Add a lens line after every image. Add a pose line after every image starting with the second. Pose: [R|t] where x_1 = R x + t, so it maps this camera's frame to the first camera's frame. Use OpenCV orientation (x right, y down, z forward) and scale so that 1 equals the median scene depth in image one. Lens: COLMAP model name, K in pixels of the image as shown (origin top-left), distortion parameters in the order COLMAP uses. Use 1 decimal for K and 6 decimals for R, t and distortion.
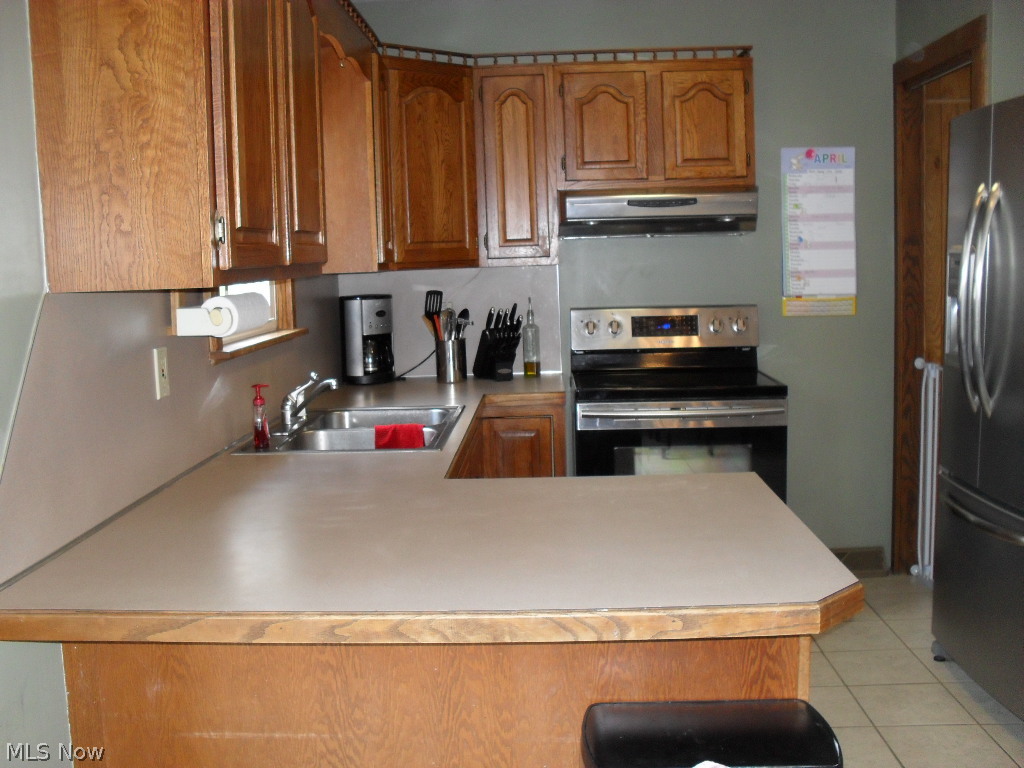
lens RADIAL K [[1058.4, 0, 512.0], [0, 1058.4, 384.0], [0, 0, 1]] dist [-0.174133, 0.174749]
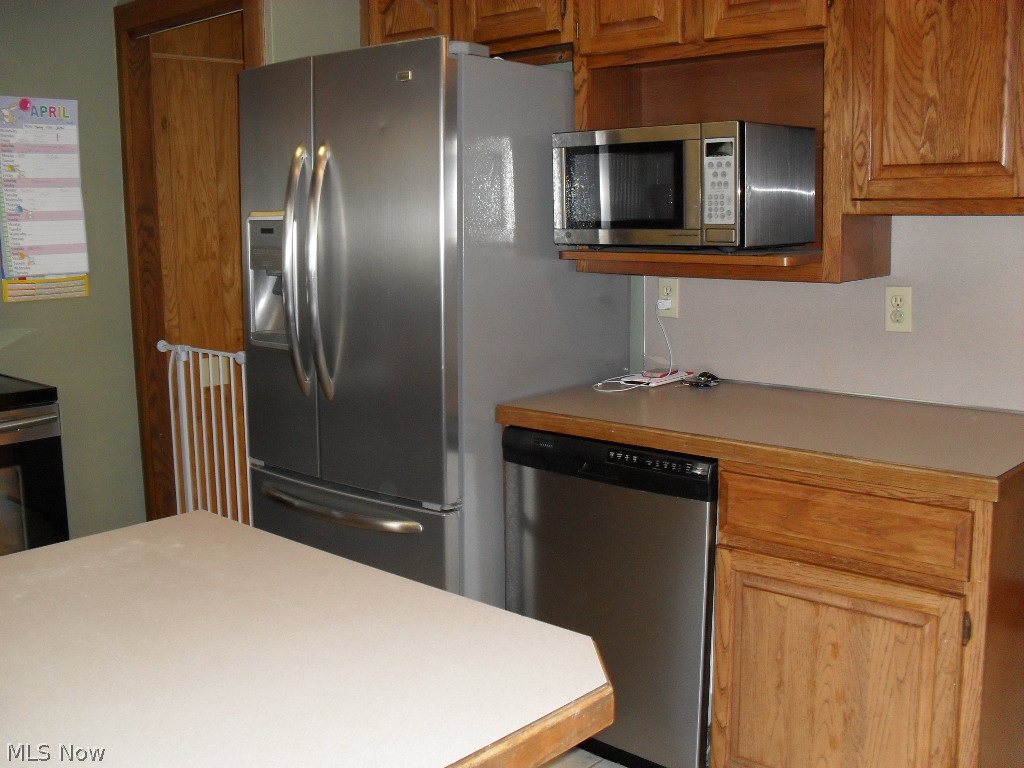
lens RADIAL K [[1058.4, 0, 512.0], [0, 1058.4, 384.0], [0, 0, 1]] dist [-0.174133, 0.174749]
pose [[0.651600, -0.105587, 0.751178, -0.093328], [0.087901, 0.994104, 0.063484, -0.017960], [-0.753452, 0.024663, 0.657040, 0.178358]]
